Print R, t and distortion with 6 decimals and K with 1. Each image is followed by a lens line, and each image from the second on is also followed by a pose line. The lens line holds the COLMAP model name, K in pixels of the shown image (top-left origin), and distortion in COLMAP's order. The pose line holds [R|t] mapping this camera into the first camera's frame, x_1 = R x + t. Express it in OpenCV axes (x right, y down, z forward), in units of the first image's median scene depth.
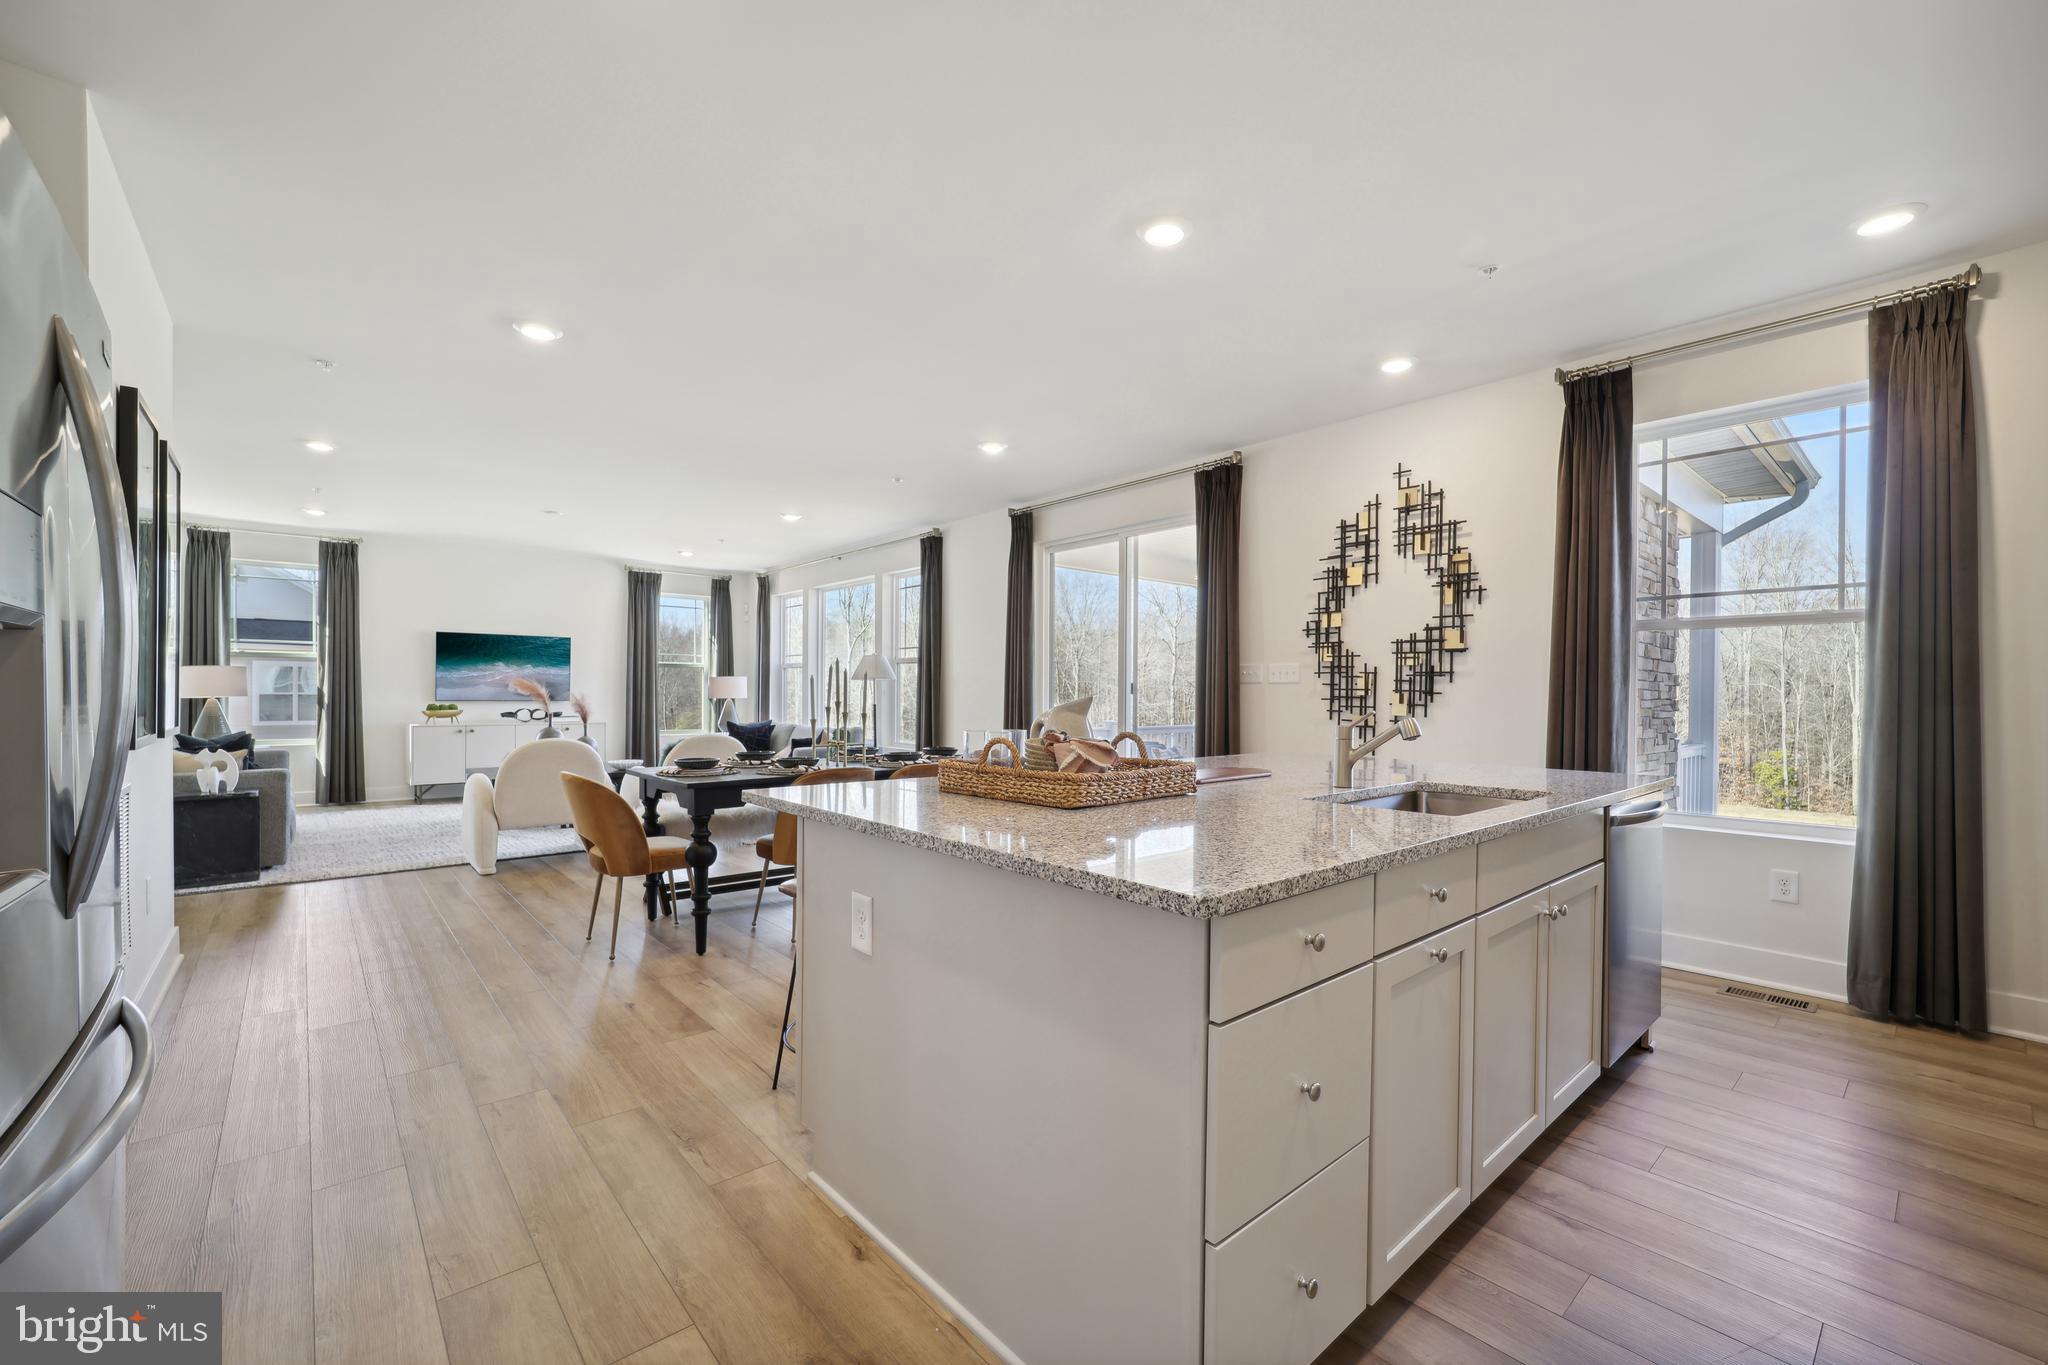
lens RADIAL K [[832.3, 0, 1021.8], [0, 832.3, 693.2], [0, 0, 1]] dist [-0.000093, -0.000232]
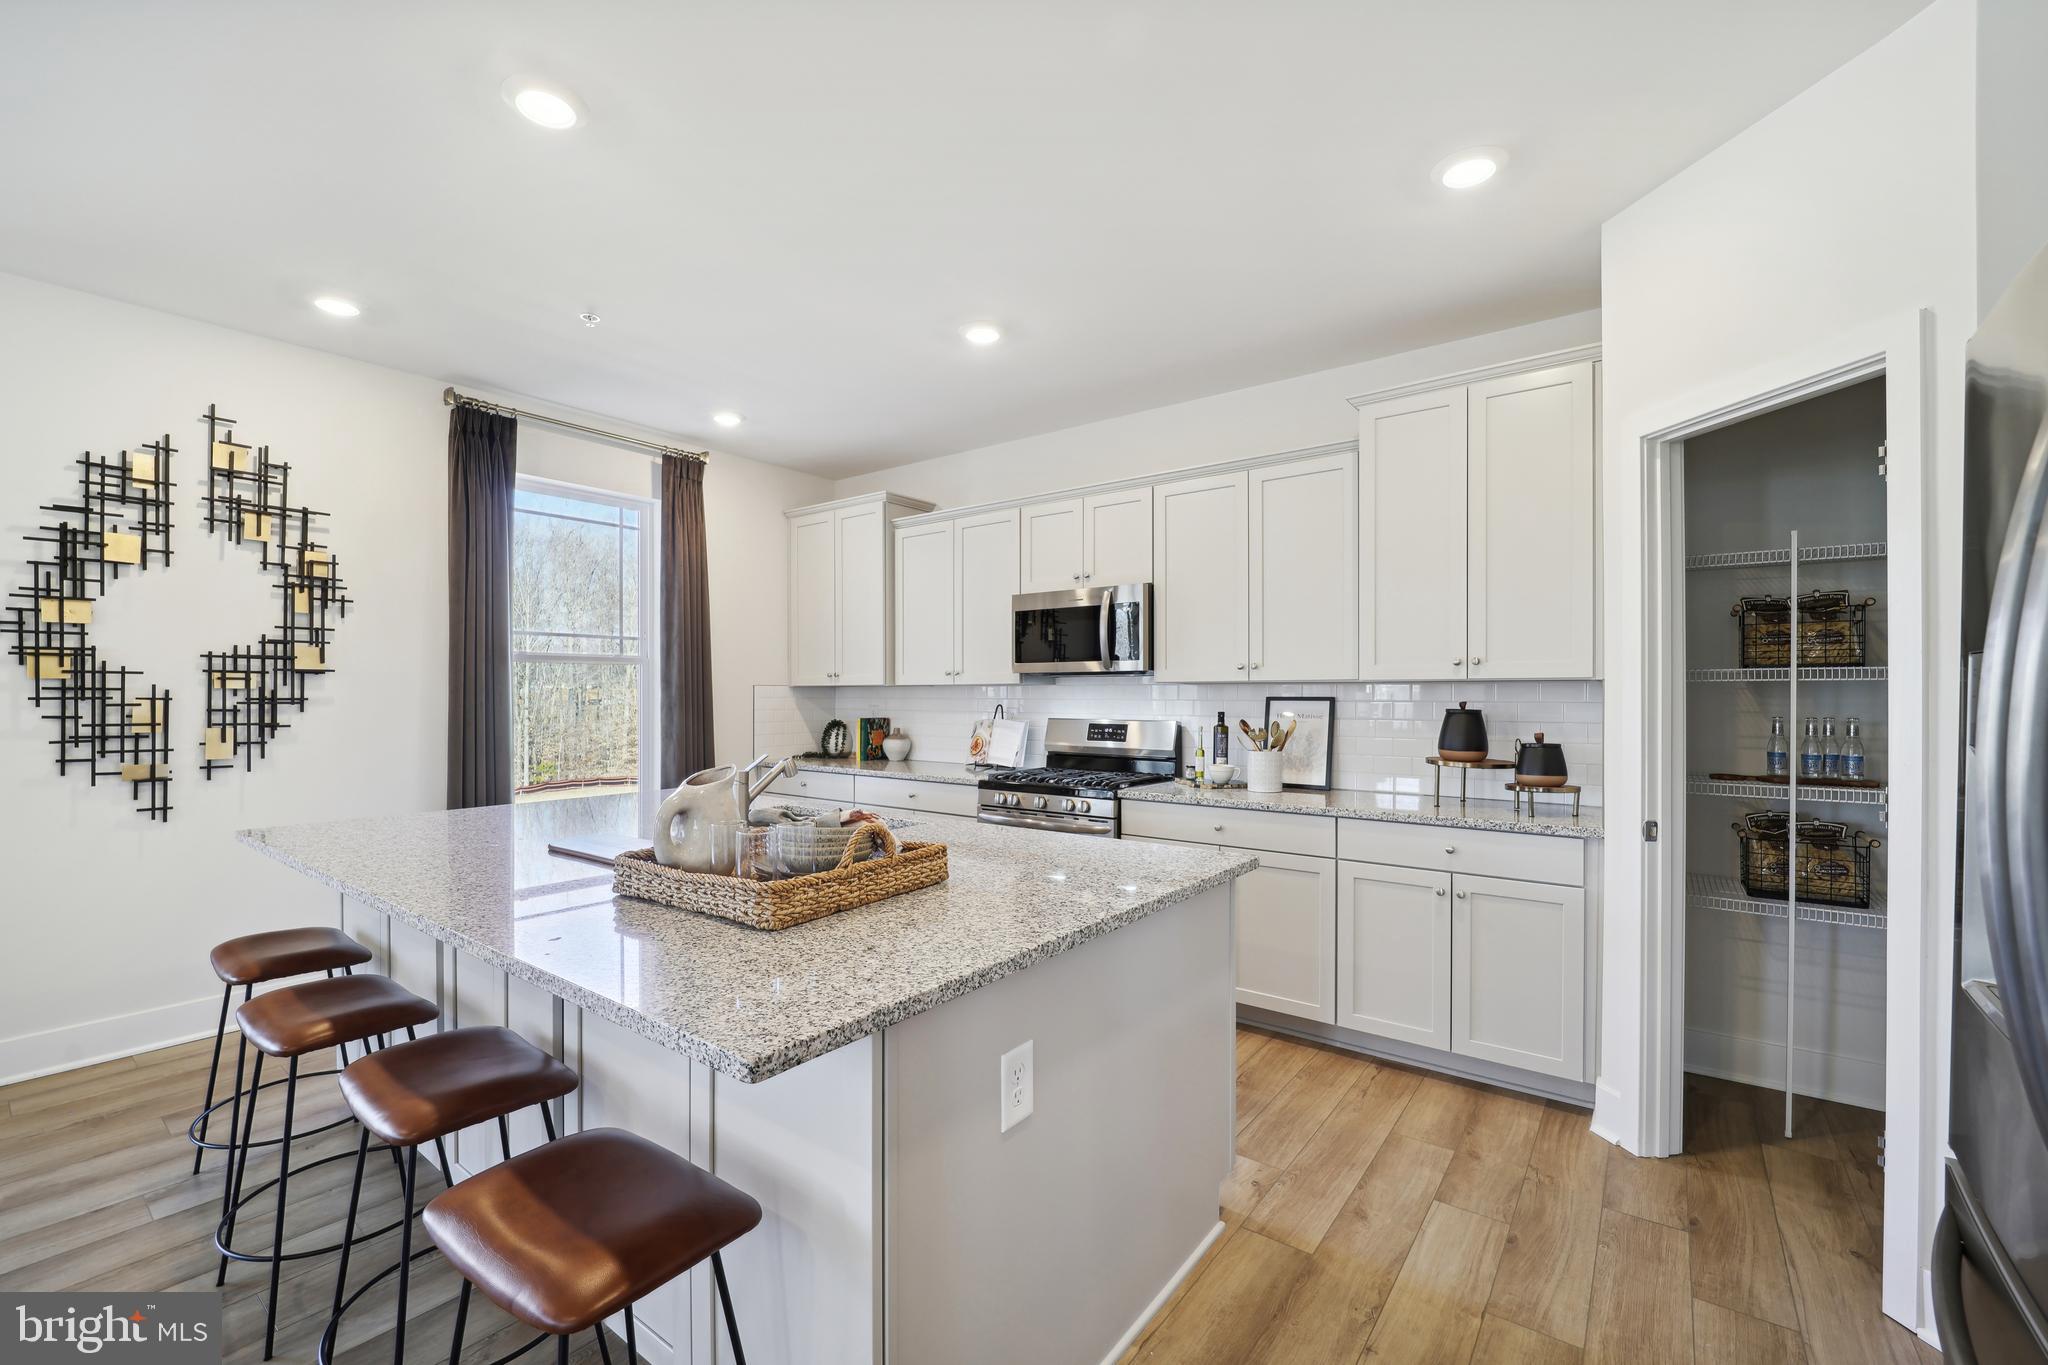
lens RADIAL K [[836.8, 0, 1022.7], [0, 836.8, 688.5], [0, 0, 1]] dist [-0.007825, -0.000266]
pose [[-0.196866, -0.001390, 0.980430, -0.346788], [-0.000102, 0.999999, 0.001397, -0.031757], [-0.980430, 0.000175, -0.196866, 0.423000]]
